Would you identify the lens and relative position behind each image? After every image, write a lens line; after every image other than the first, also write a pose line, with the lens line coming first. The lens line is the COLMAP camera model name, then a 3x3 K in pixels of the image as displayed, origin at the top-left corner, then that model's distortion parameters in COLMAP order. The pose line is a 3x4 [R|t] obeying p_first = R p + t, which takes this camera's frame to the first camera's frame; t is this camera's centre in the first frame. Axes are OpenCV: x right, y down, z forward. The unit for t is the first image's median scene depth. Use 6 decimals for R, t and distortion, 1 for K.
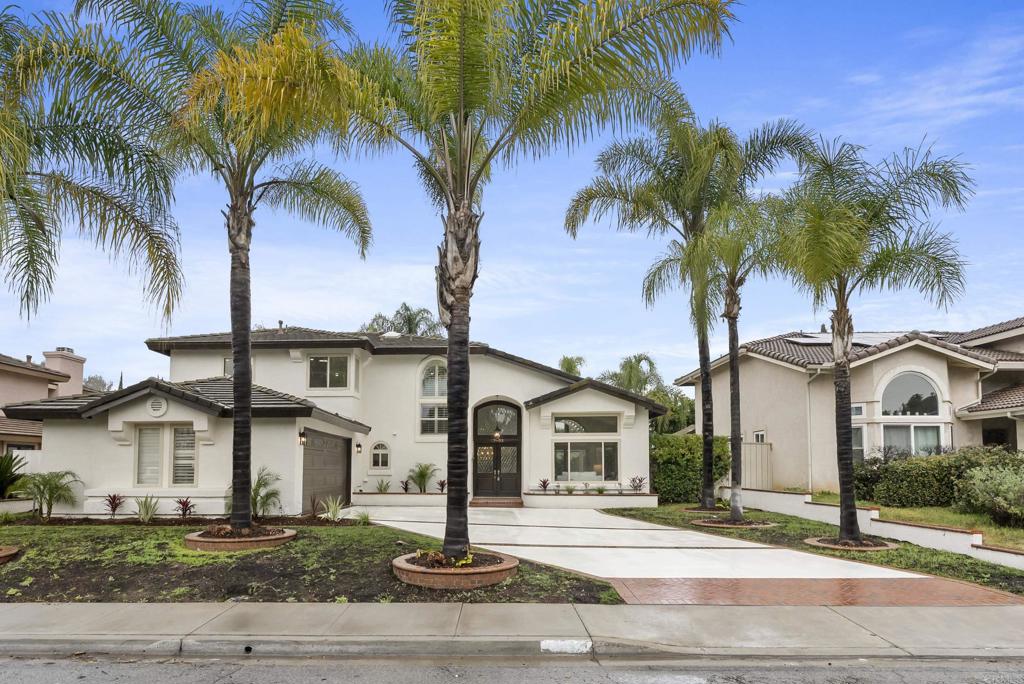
lens RADIAL K [[572.9, 0, 511.3], [0, 572.9, 278.1], [0, 0, 1]] dist [0.002429, 0.000678]
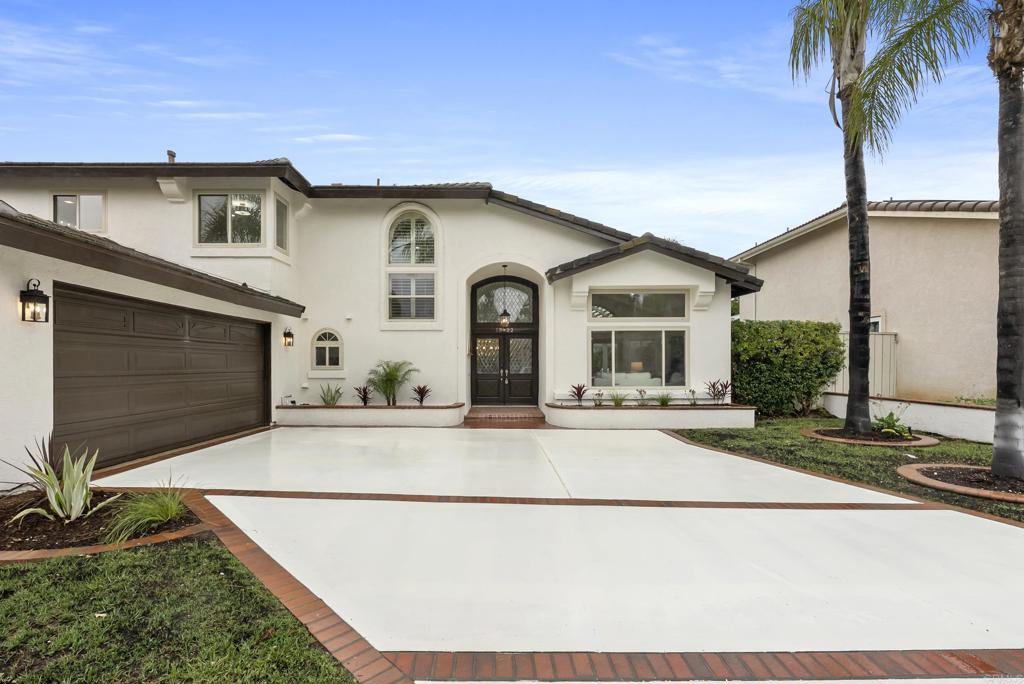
lens RADIAL K [[494.6, 0, 520.8], [0, 494.6, 309.5], [0, 0, 1]] dist [0.000042, -0.000173]
pose [[0.999764, 0.001931, 0.021647, -0.019625], [-0.006473, 0.977290, 0.211807, 0.143043], [-0.020746, -0.211897, 0.977072, 0.451580]]
